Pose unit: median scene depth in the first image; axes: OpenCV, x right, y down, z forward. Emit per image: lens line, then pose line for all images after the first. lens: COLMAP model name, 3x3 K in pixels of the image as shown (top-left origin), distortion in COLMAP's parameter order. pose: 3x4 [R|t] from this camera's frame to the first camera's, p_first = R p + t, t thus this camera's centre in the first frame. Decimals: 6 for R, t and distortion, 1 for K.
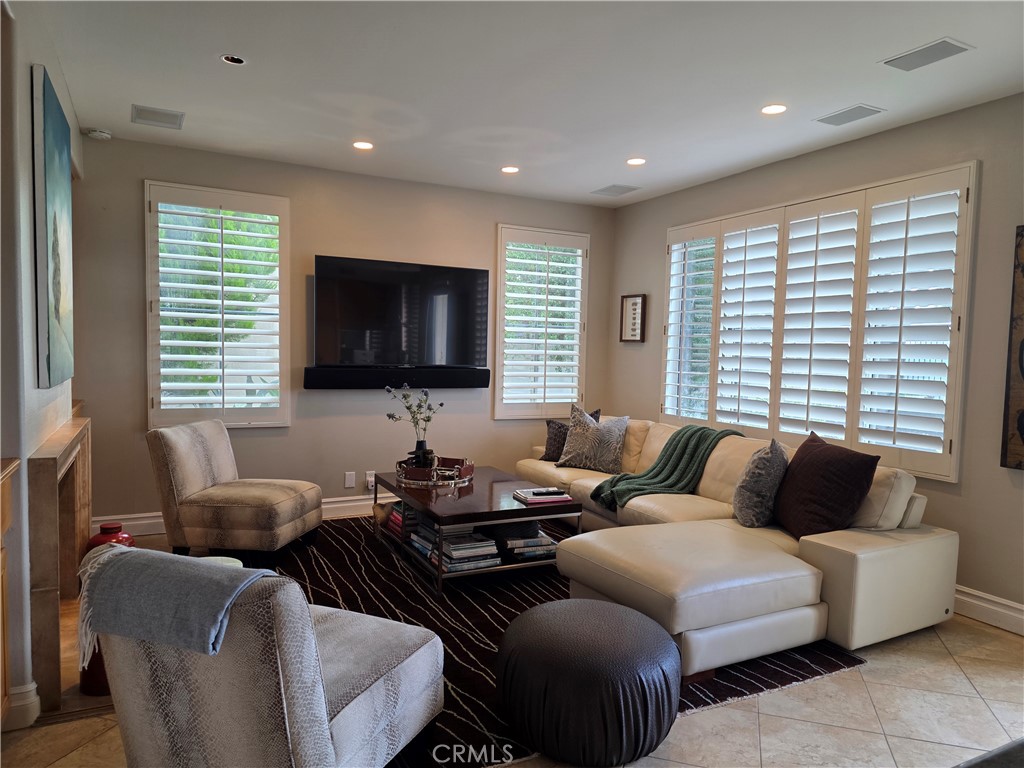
lens RADIAL K [[686.8, 0, 512.5], [0, 686.8, 391.5], [0, 0, 1]] dist [0.080942, -0.072131]
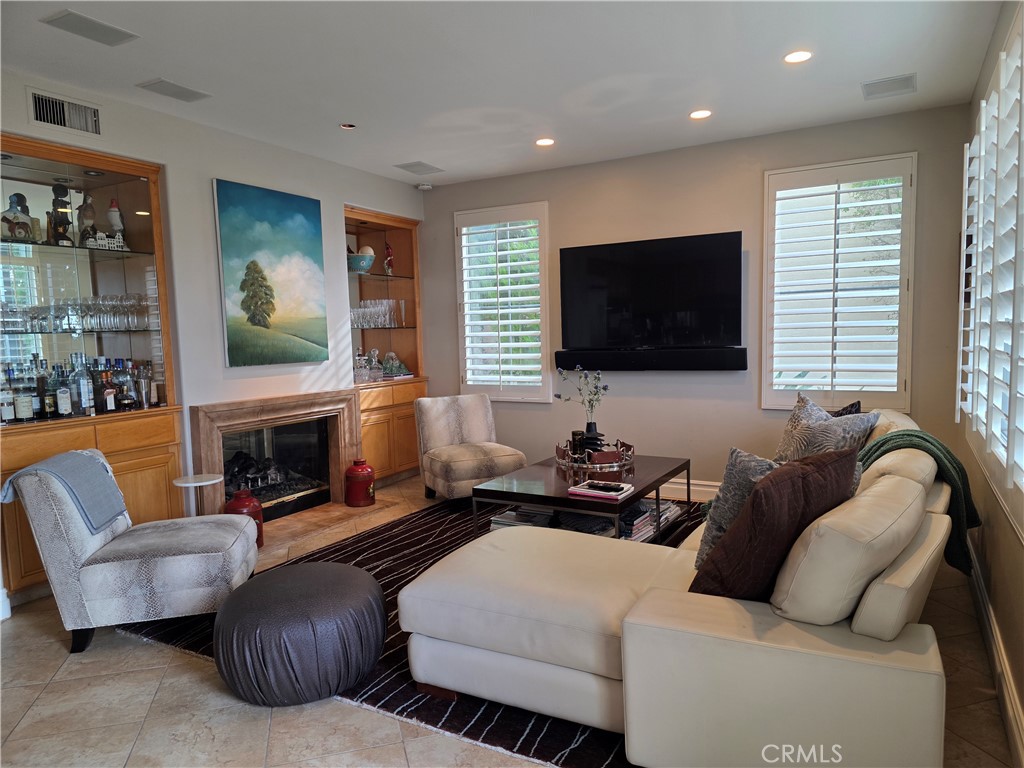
lens RADIAL K [[686.8, 0, 512.5], [0, 686.8, 391.5], [0, 0, 1]] dist [0.080942, -0.072131]
pose [[0.557476, 0.034993, -0.829455, 0.610320], [-0.012073, 0.999347, 0.034046, -0.006192], [0.830105, -0.008965, 0.557535, 0.336848]]
